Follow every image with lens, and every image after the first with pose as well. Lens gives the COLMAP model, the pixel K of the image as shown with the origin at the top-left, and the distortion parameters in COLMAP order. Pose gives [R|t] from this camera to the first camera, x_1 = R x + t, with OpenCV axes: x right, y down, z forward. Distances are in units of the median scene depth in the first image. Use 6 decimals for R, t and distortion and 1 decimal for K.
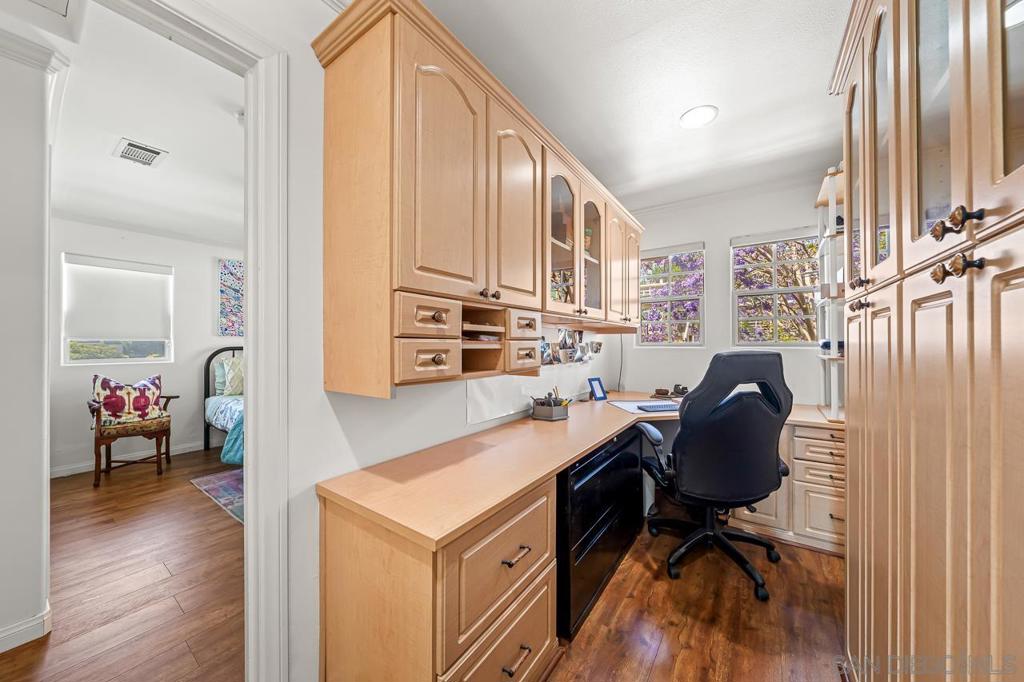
lens RADIAL K [[347.9, 0, 518.0], [0, 347.9, 341.2], [0, 0, 1]] dist [-0.000368, 0.000189]
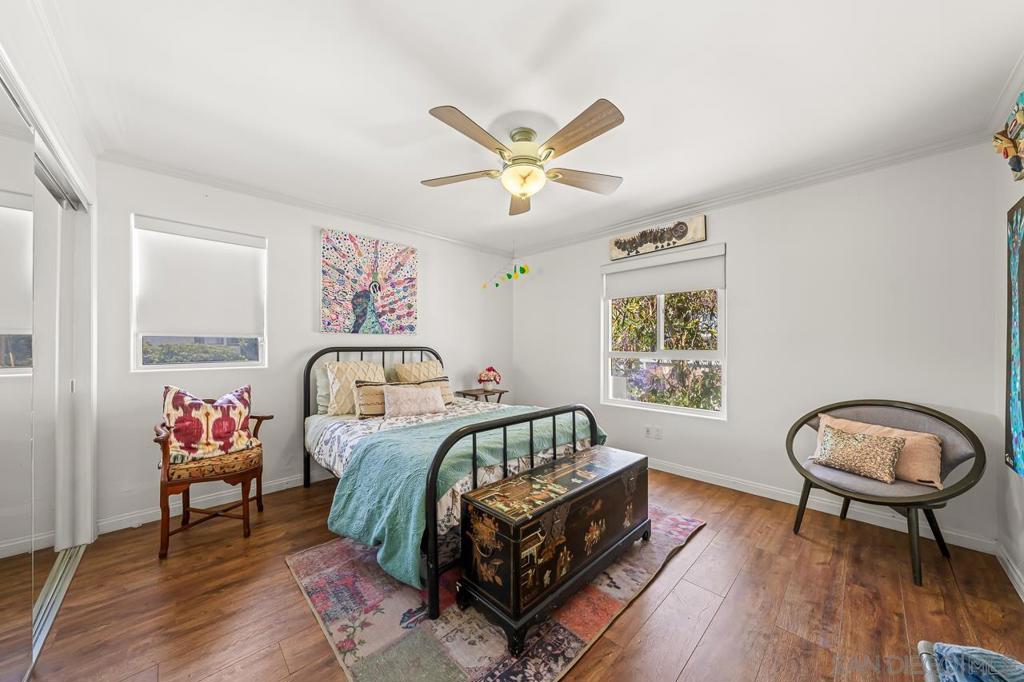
lens RADIAL K [[347.9, 0, 518.0], [0, 347.9, 341.2], [0, 0, 1]] dist [-0.000368, 0.000189]
pose [[0.984412, 0.000394, -0.175875, -0.386799], [-0.000617, 0.999999, -0.001218, 0.006659], [0.175875, 0.001308, 0.984412, 0.420922]]
